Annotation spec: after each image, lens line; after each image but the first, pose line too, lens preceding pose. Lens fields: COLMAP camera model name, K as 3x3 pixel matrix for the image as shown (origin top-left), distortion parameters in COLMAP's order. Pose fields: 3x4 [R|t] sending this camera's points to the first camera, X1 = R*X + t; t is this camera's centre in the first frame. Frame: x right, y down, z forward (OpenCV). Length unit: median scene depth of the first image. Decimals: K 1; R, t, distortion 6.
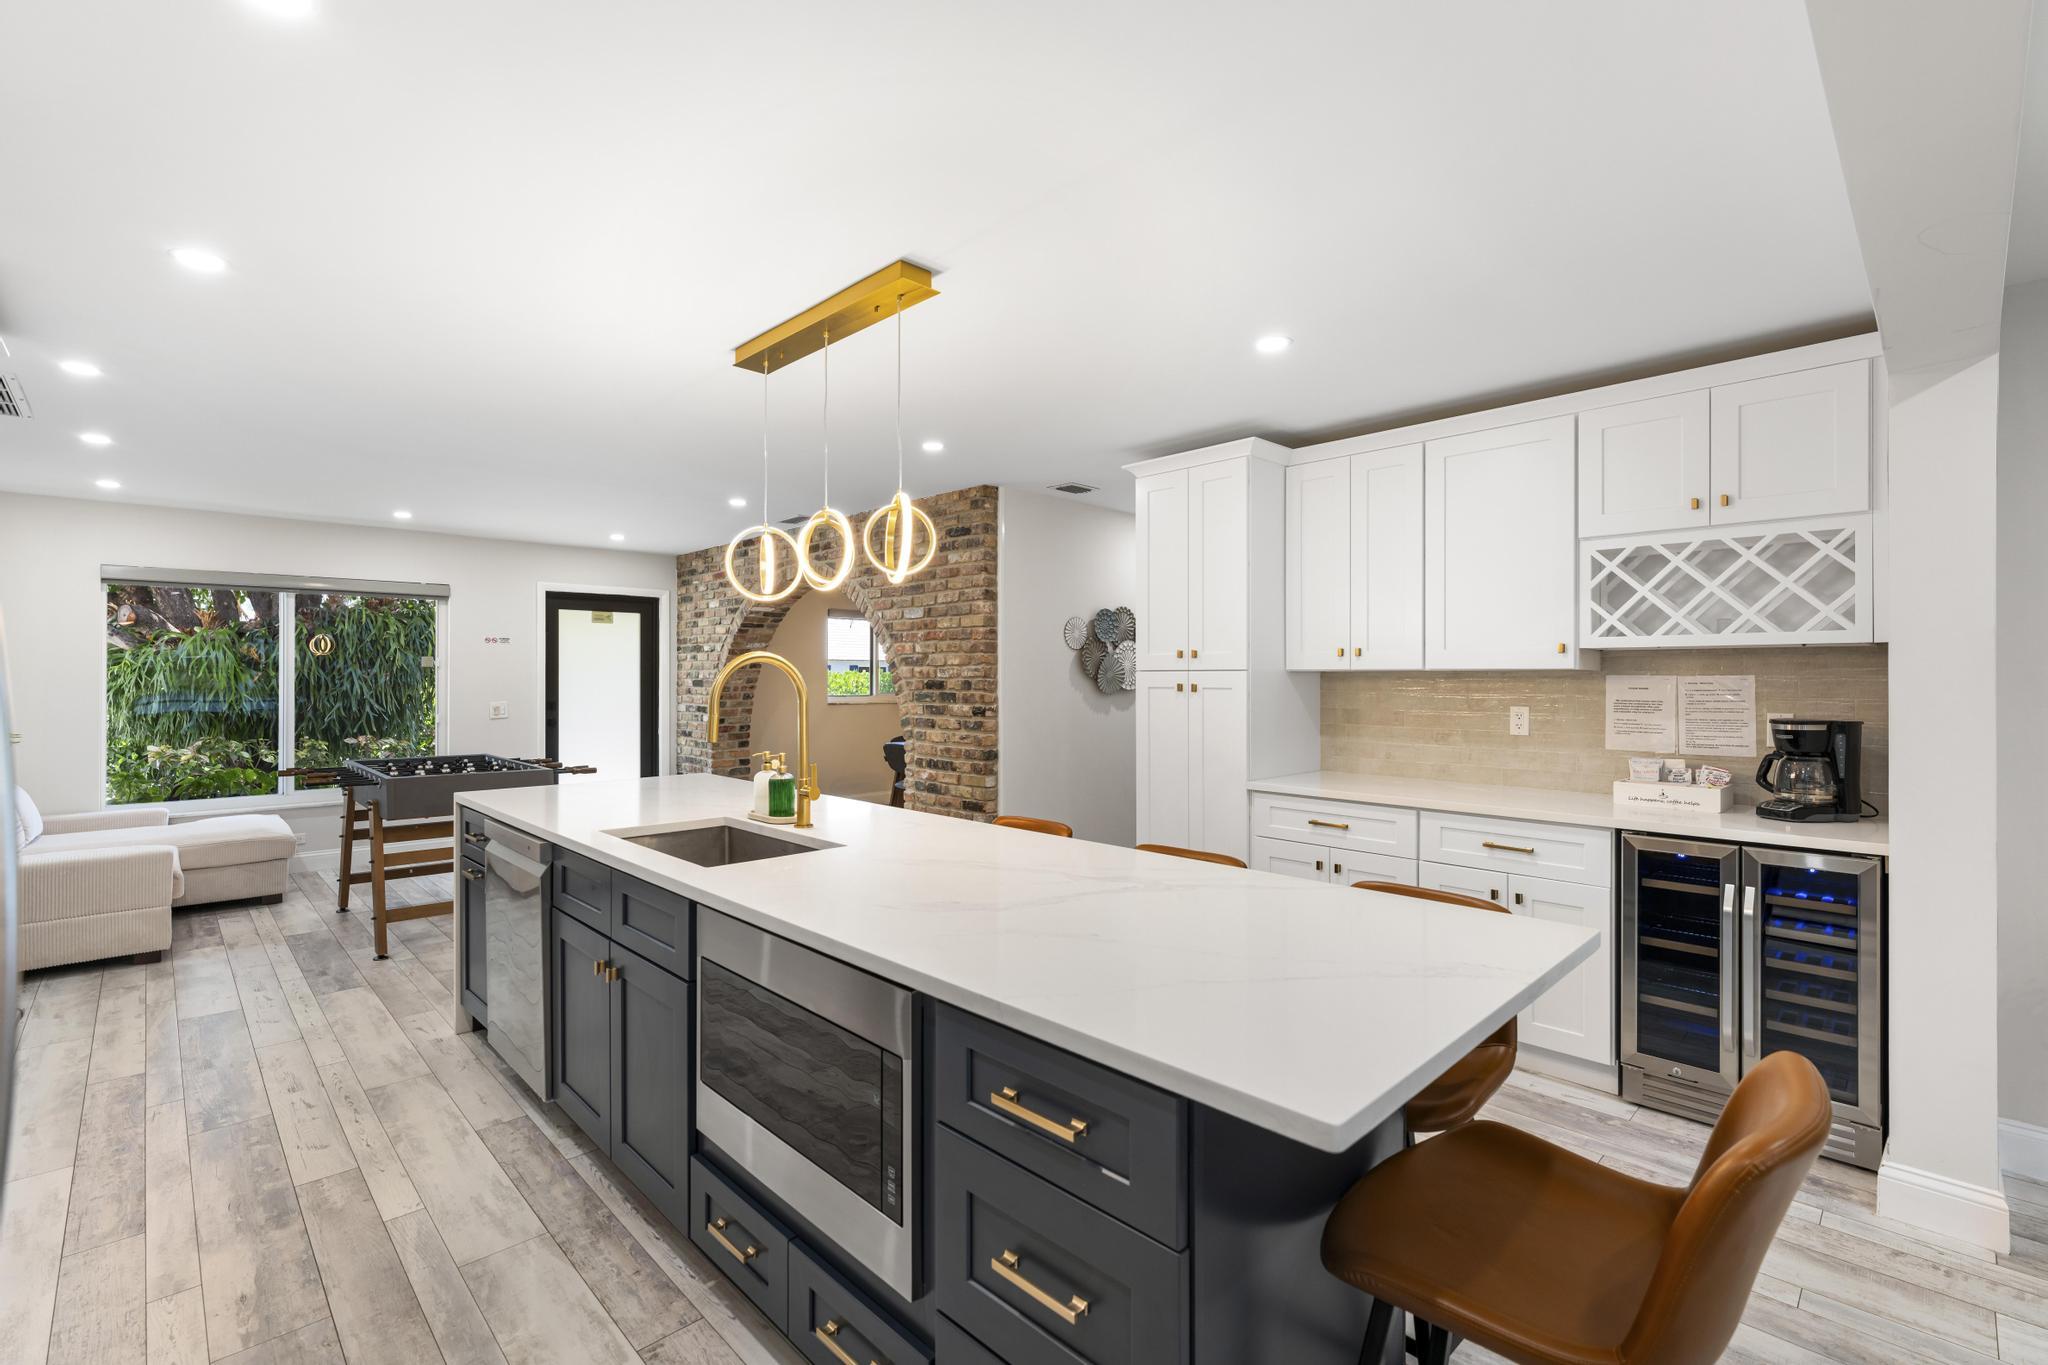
lens RADIAL K [[904.1, 0, 1010.4], [0, 904.1, 673.2], [0, 0, 1]] dist [-0.002776, 0.001672]
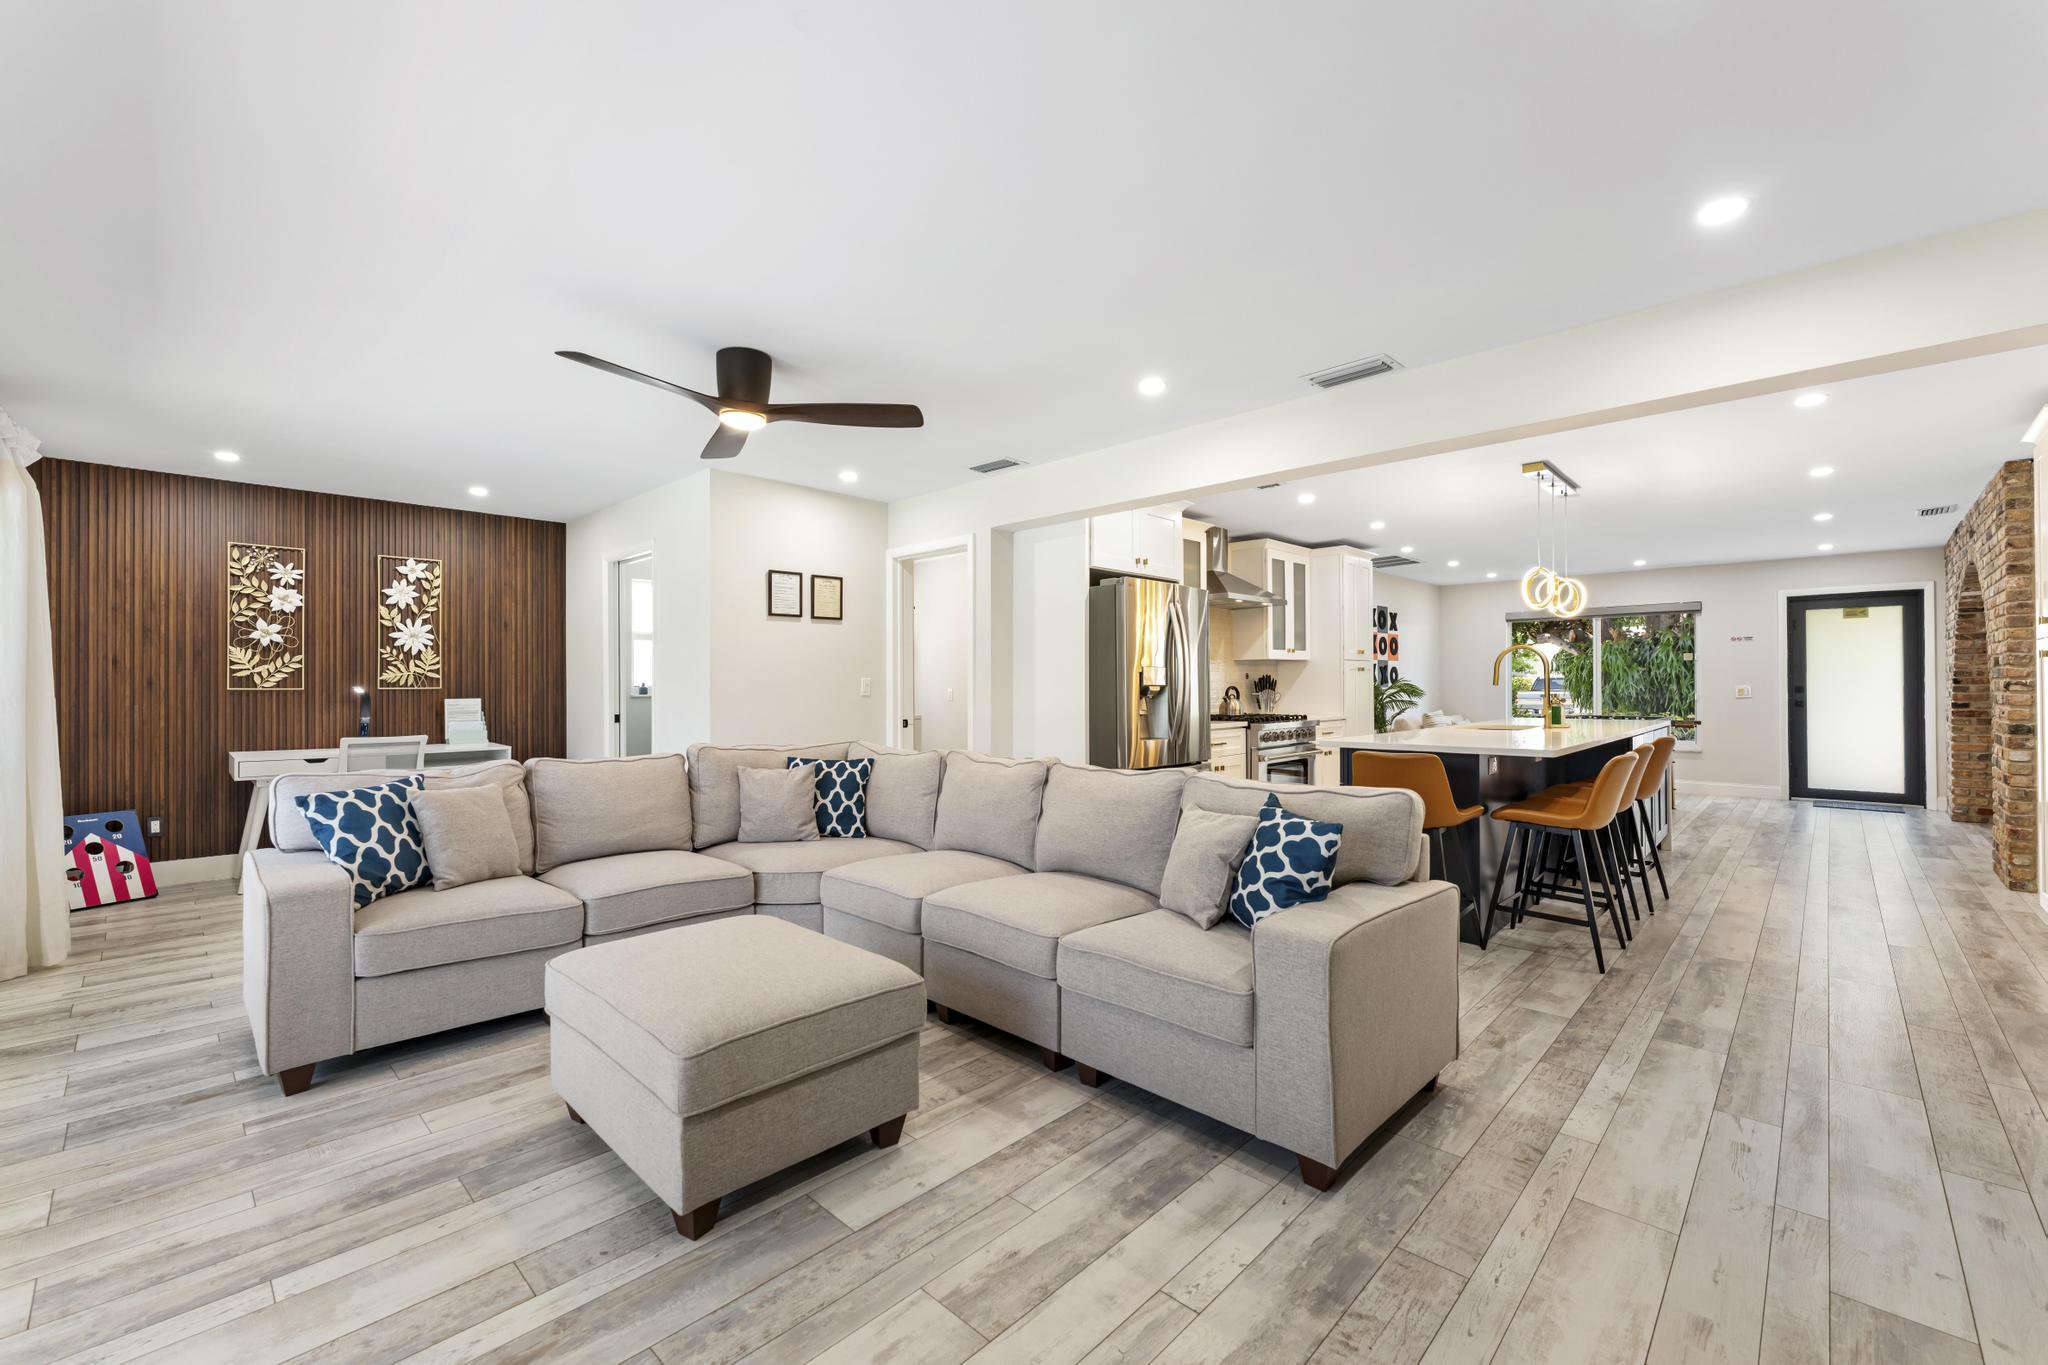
lens RADIAL K [[825.7, 0, 1015.6], [0, 825.7, 670.2], [0, 0, 1]] dist [0.000681, -0.001991]
pose [[0.025238, -0.019169, -0.999498, 1.084457], [0.006769, 0.999796, -0.019004, 0.043973], [0.999659, -0.006286, 0.025363, -0.170578]]
